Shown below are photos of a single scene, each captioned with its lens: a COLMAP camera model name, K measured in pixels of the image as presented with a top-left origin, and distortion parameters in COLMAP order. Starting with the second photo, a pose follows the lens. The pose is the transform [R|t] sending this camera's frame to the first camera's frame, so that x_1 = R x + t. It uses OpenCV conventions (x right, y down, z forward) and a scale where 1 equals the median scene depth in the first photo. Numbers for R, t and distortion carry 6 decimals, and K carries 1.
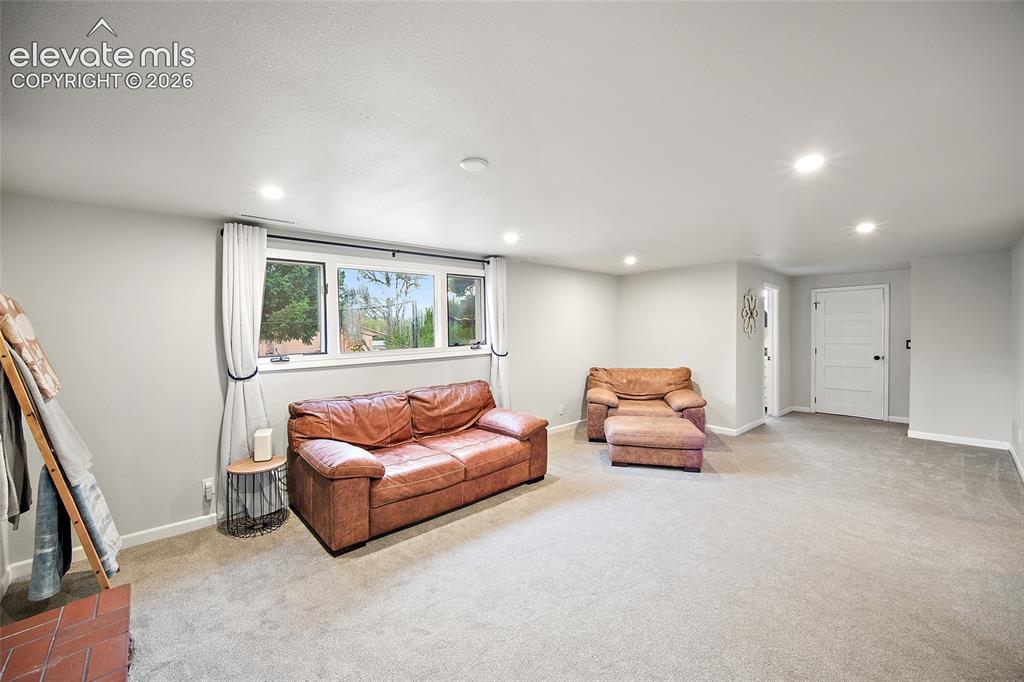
lens RADIAL K [[405.3, 0, 508.4], [0, 405.3, 337.1], [0, 0, 1]] dist [-0.007314, 0.001442]
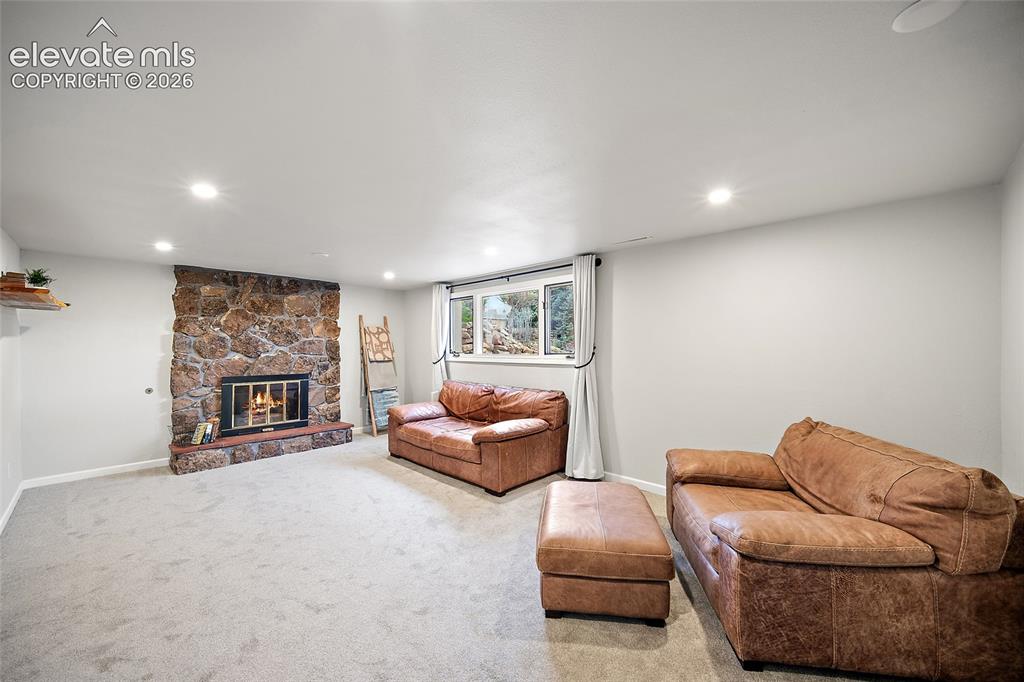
lens RADIAL K [[405.3, 0, 508.5], [0, 405.3, 337.1], [0, 0, 1]] dist [-0.007314, 0.001442]
pose [[0.066829, 0.009319, -0.997721, 1.074614], [-0.013288, 0.999876, 0.008449, -0.034650], [0.997676, 0.012693, 0.066944, 0.990789]]
